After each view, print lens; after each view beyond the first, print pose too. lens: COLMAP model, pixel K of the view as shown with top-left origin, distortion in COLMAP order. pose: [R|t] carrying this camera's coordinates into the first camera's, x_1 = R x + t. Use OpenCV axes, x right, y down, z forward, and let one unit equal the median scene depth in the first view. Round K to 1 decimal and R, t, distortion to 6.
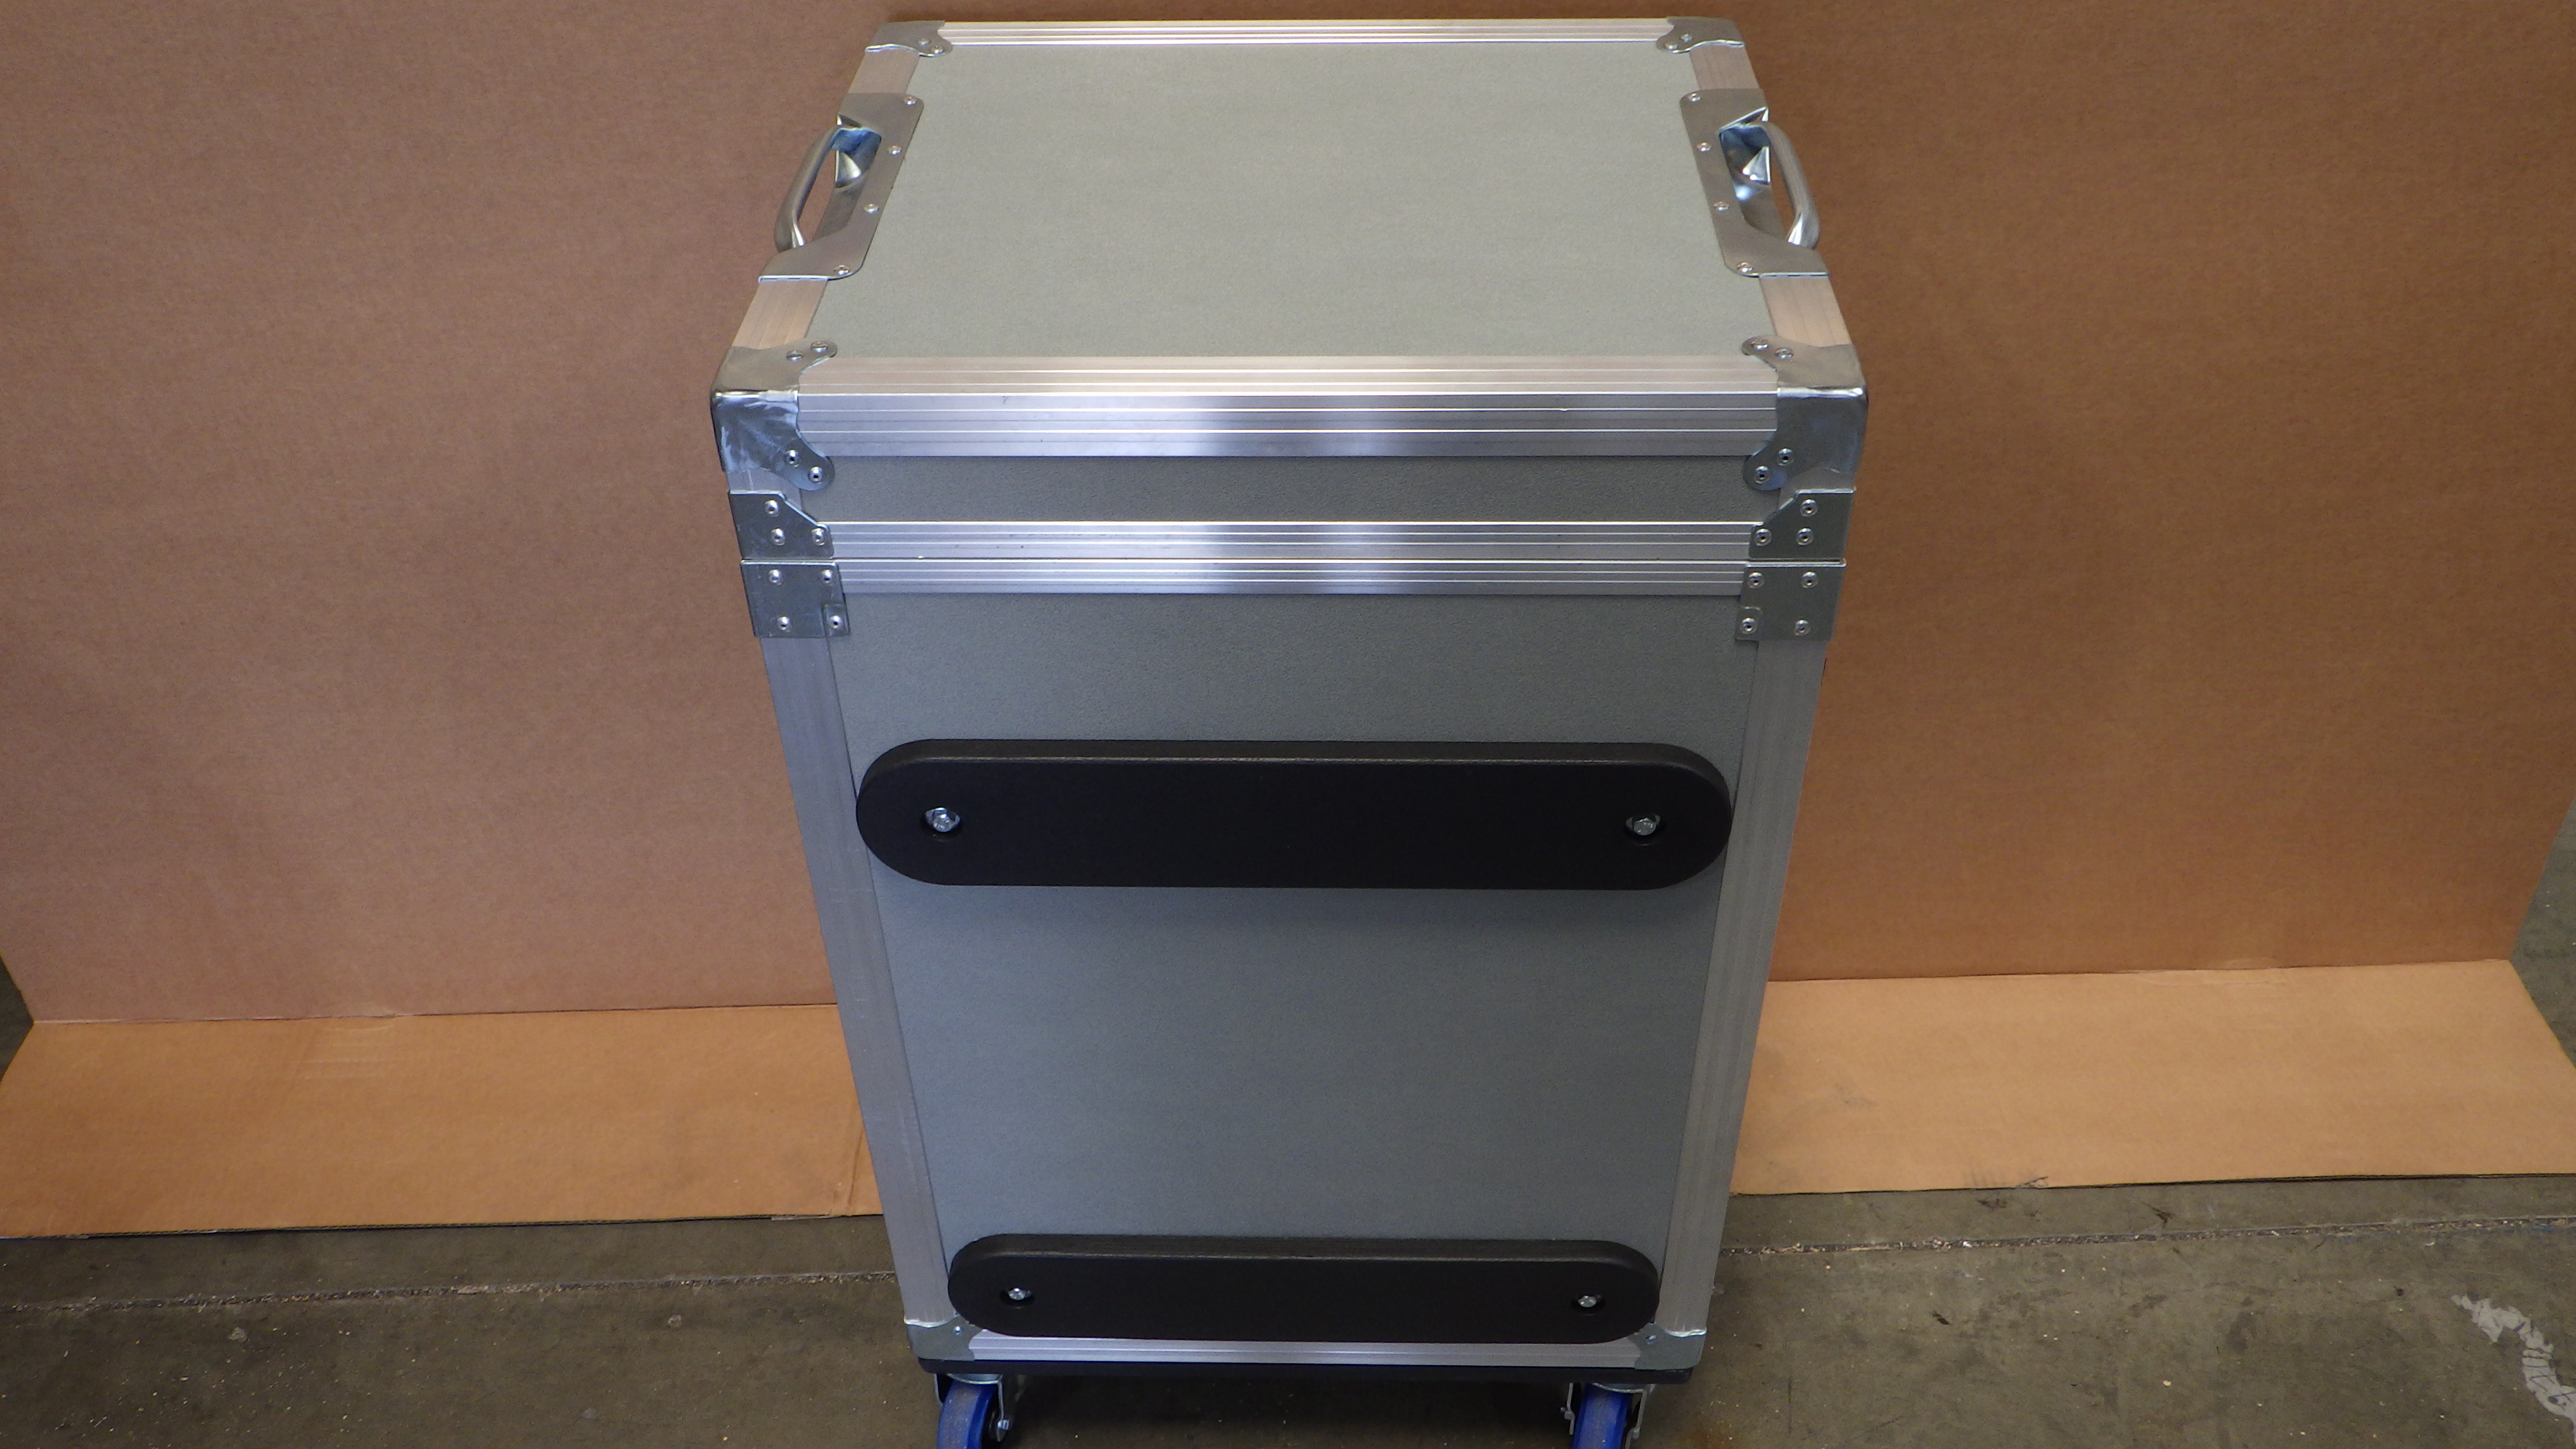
lens RADIAL K [[2109.4, 0, 1283.8], [0, 2109.4, 678.6], [0, 0, 1]] dist [-0.002671, 0.007569]
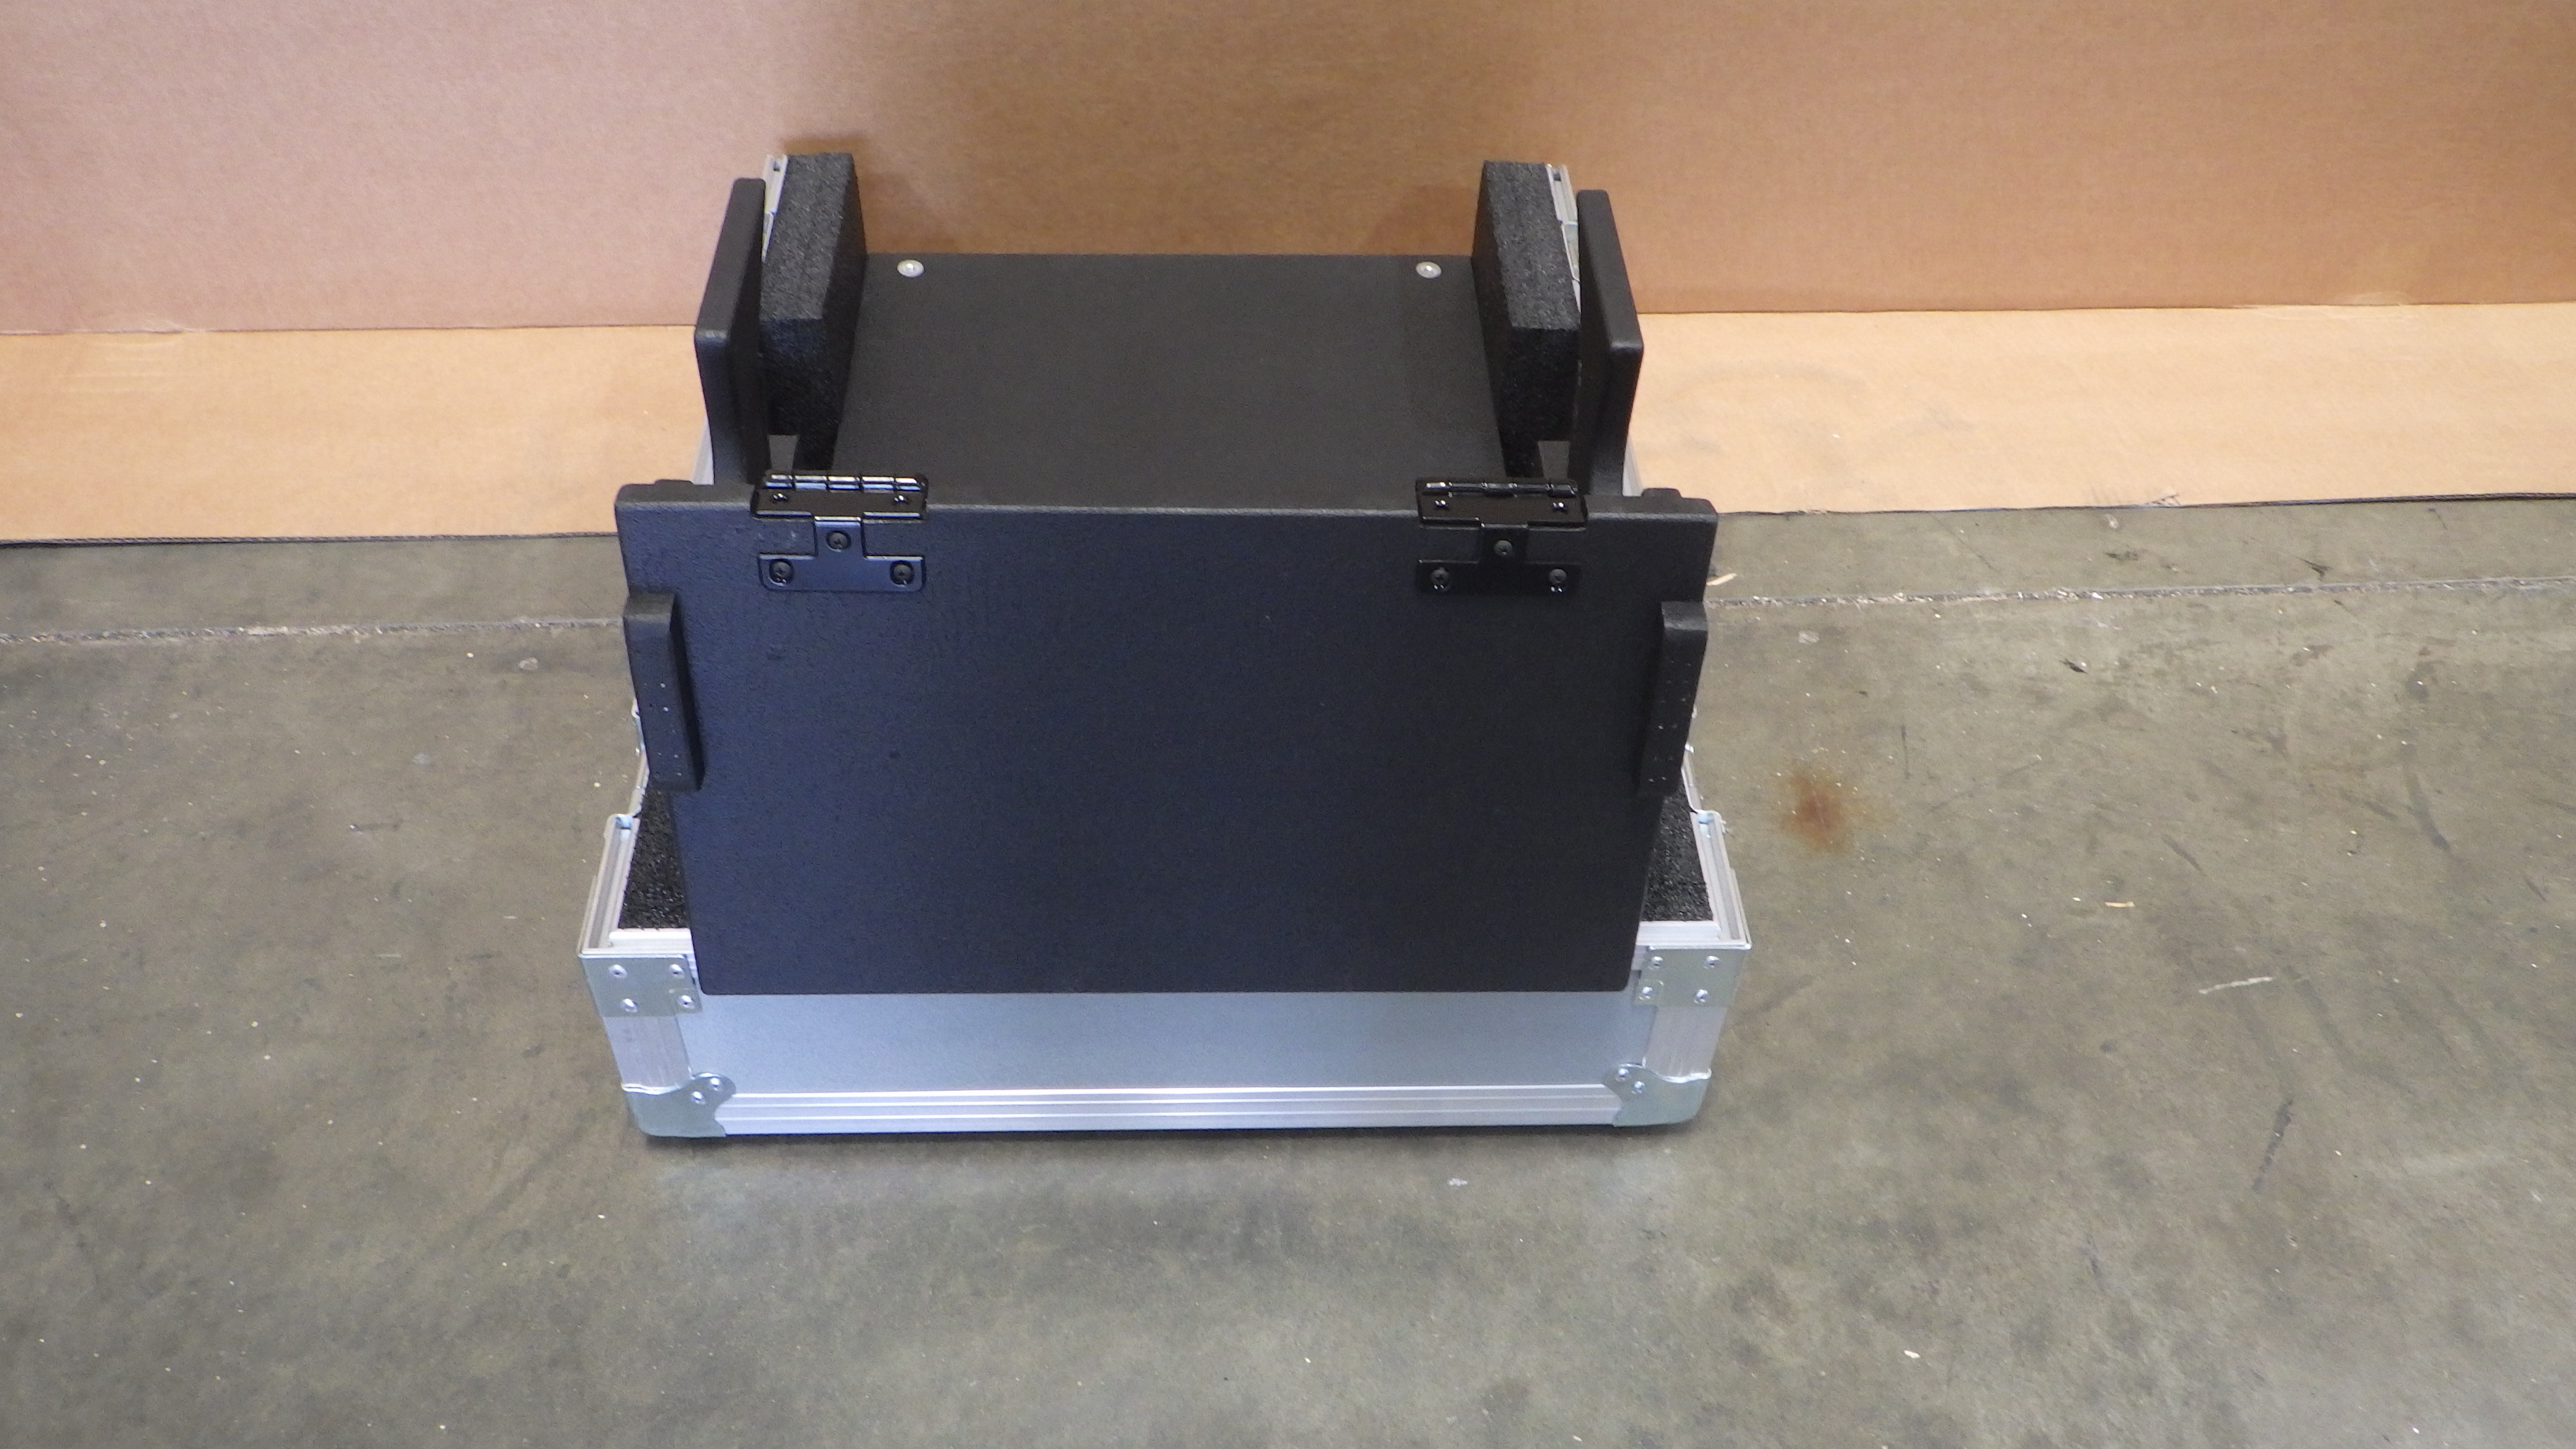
lens RADIAL K [[2109.4, 0, 1280.8], [0, 2109.4, 680.3], [0, 0, 1]] dist [-0.002671, 0.007569]
pose [[0.997600, 0.007256, 0.068853, -0.059721], [-0.014634, 0.994122, 0.107268, 0.221507], [-0.067670, -0.108018, 0.991843, 0.188115]]
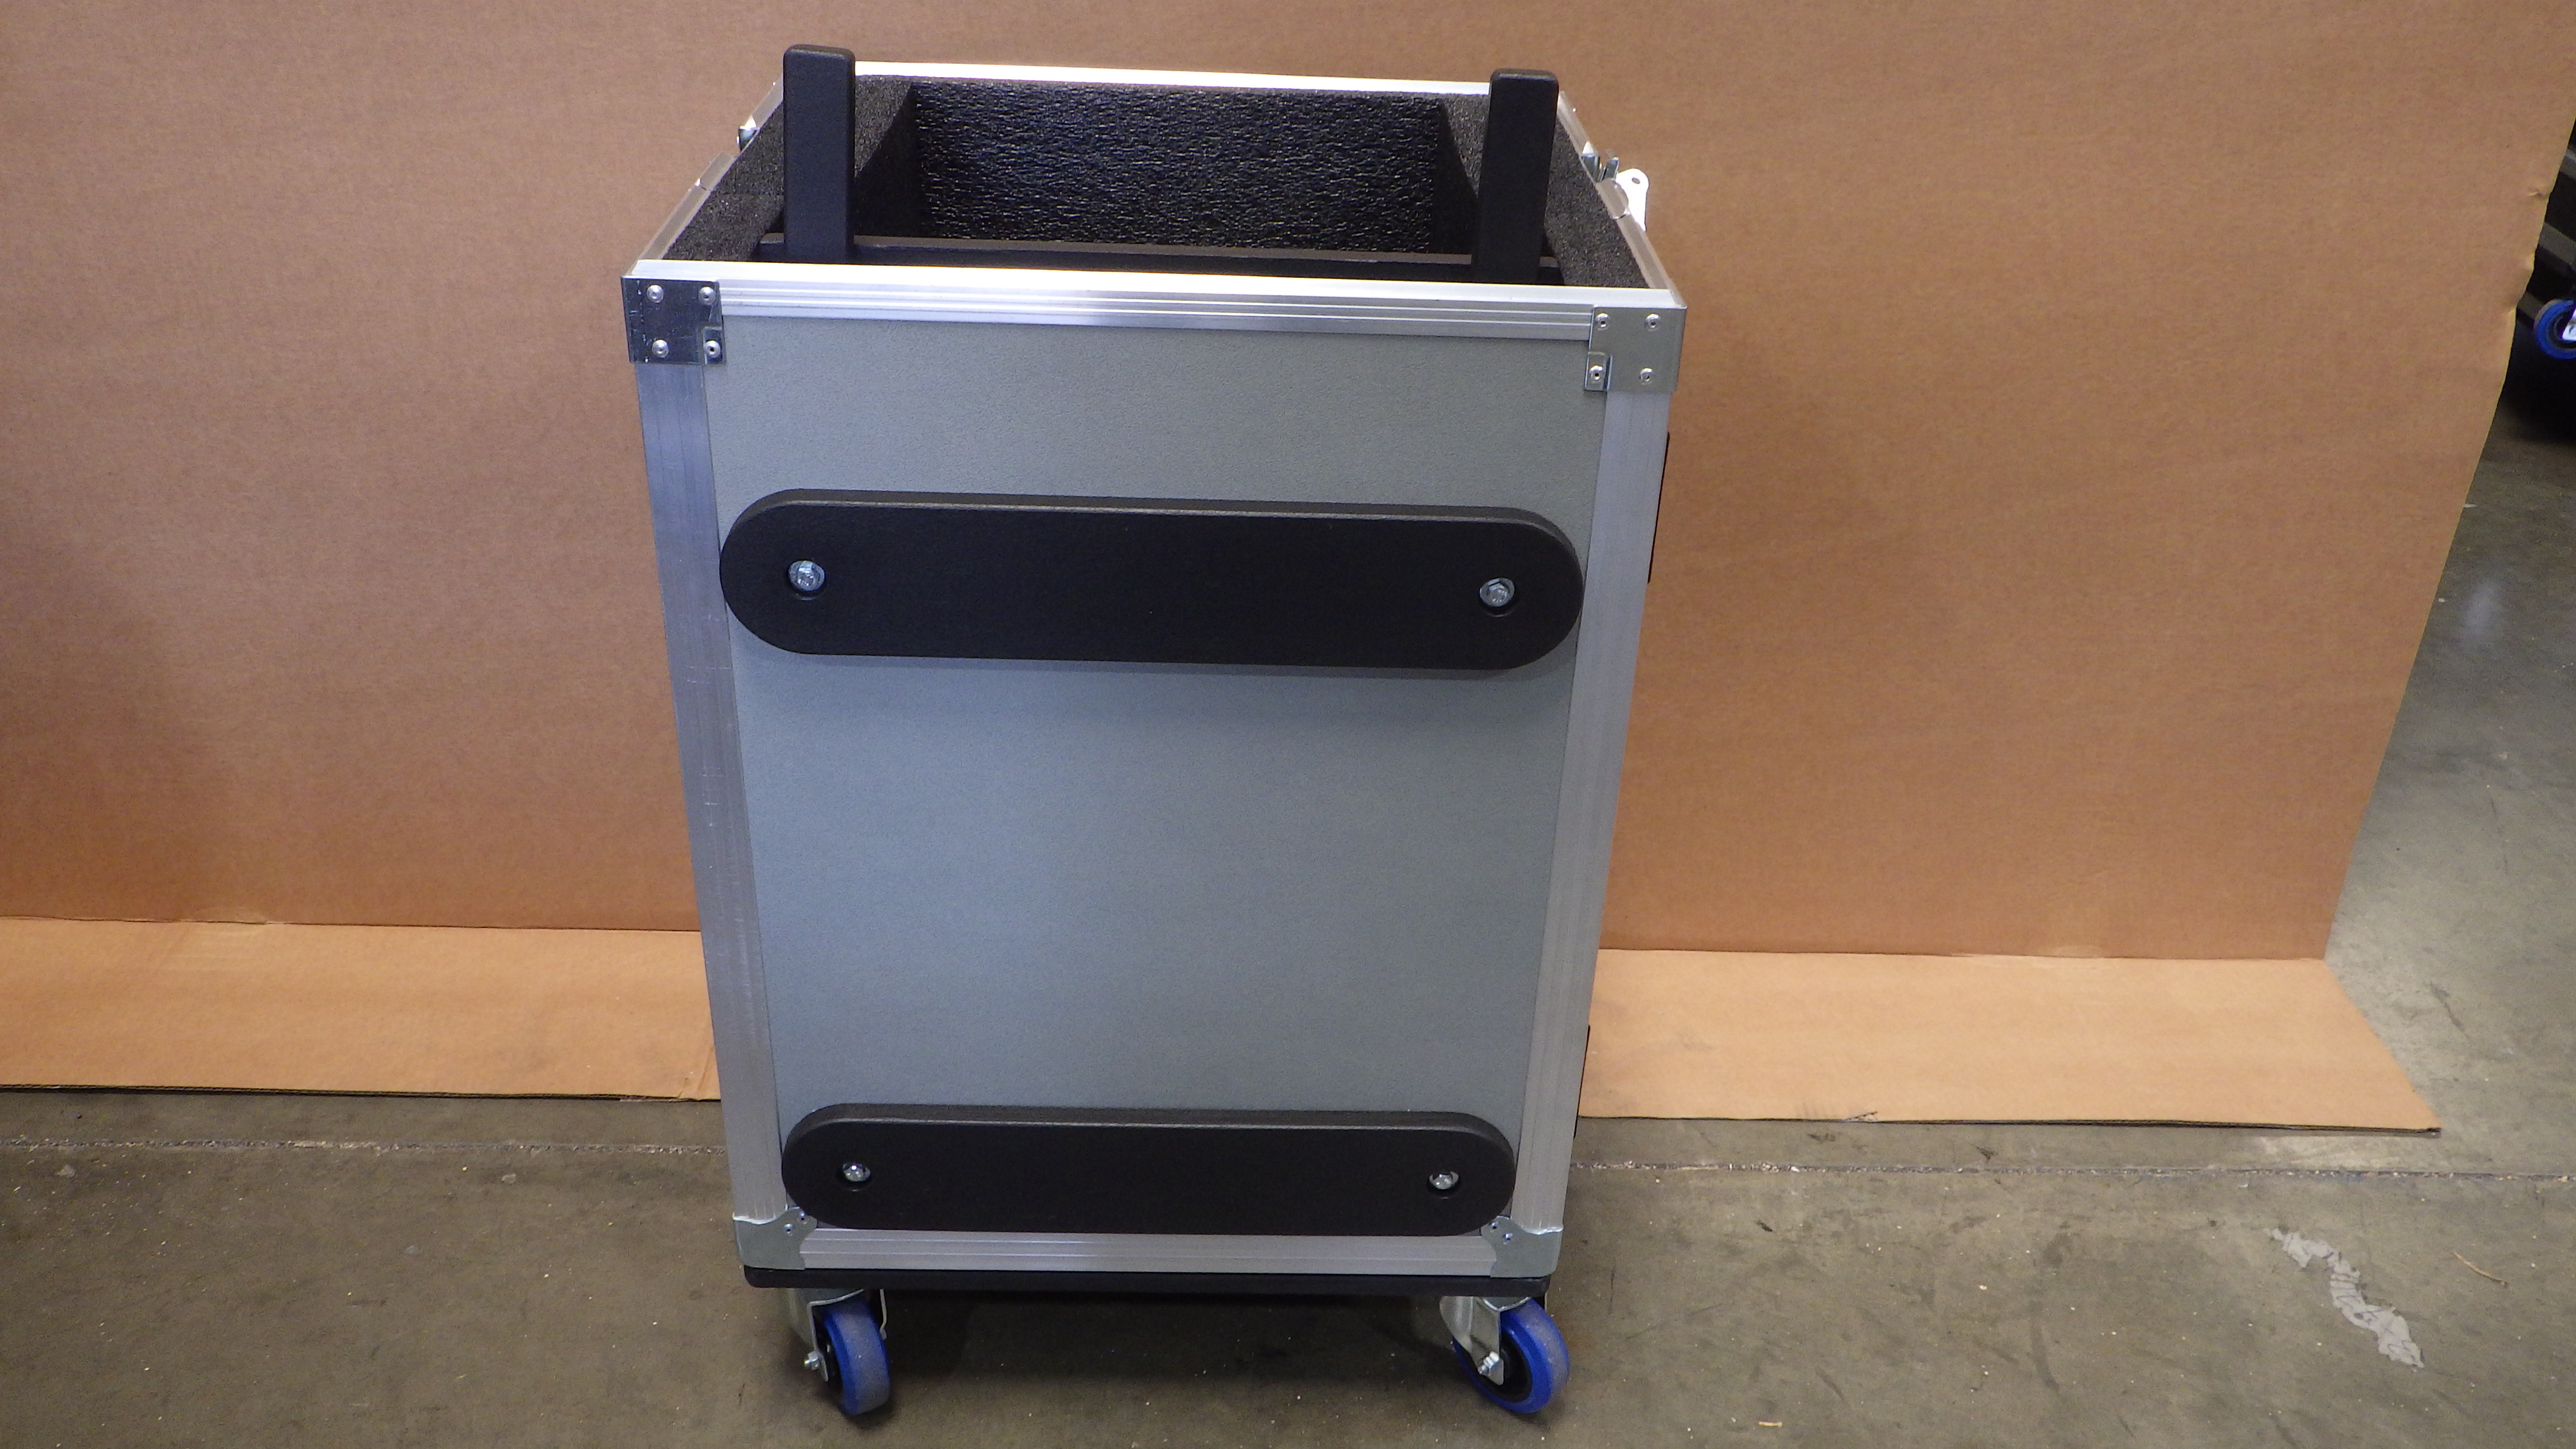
lens RADIAL K [[2109.4, 0, 1280.0], [0, 2109.4, 686.6], [0, 0, 1]] dist [-0.002671, 0.007569]
pose [[0.998537, 0.050540, 0.019216, 0.045745], [-0.046604, 0.984671, -0.168083, 0.226992], [-0.027417, 0.166942, 0.985585, -0.035890]]
